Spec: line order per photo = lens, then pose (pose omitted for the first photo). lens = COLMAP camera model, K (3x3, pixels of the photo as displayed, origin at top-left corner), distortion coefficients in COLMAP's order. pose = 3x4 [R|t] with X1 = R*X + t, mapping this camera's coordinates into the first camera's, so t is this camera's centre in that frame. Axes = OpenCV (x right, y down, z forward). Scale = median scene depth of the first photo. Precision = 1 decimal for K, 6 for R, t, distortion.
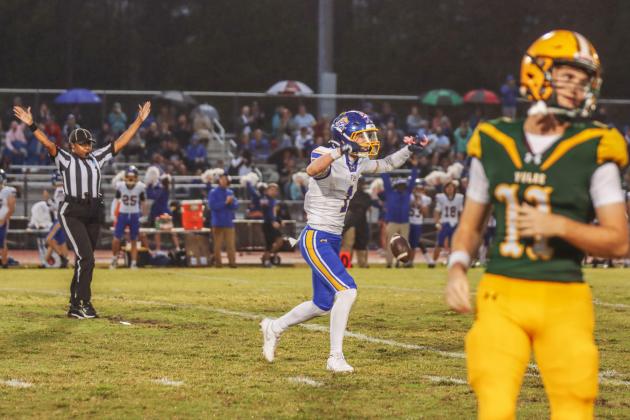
lens RADIAL K [[4085.6, 0, 315.0], [0, 4085.6, 210.0], [0, 0, 1]] dist [0.325366, -1.879723]
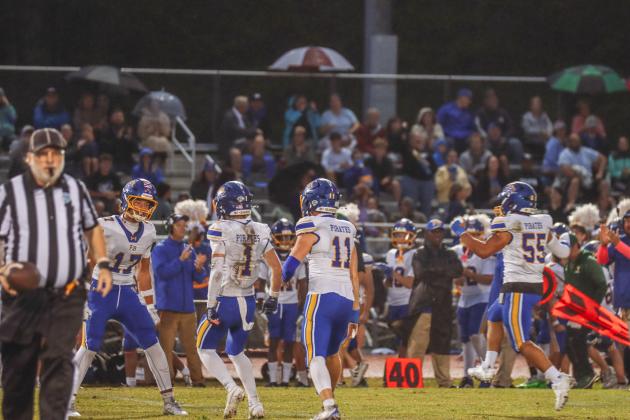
lens RADIAL K [[4085.6, 0, 315.0], [0, 4085.6, 210.0], [0, 0, 1]] dist [0.325366, -1.879723]
pose [[0.999937, 0.002323, -0.010981, 0.000172], [-0.002336, 0.999997, -0.001123, -0.009125], [0.010978, 0.001148, 0.999939, 0.446976]]
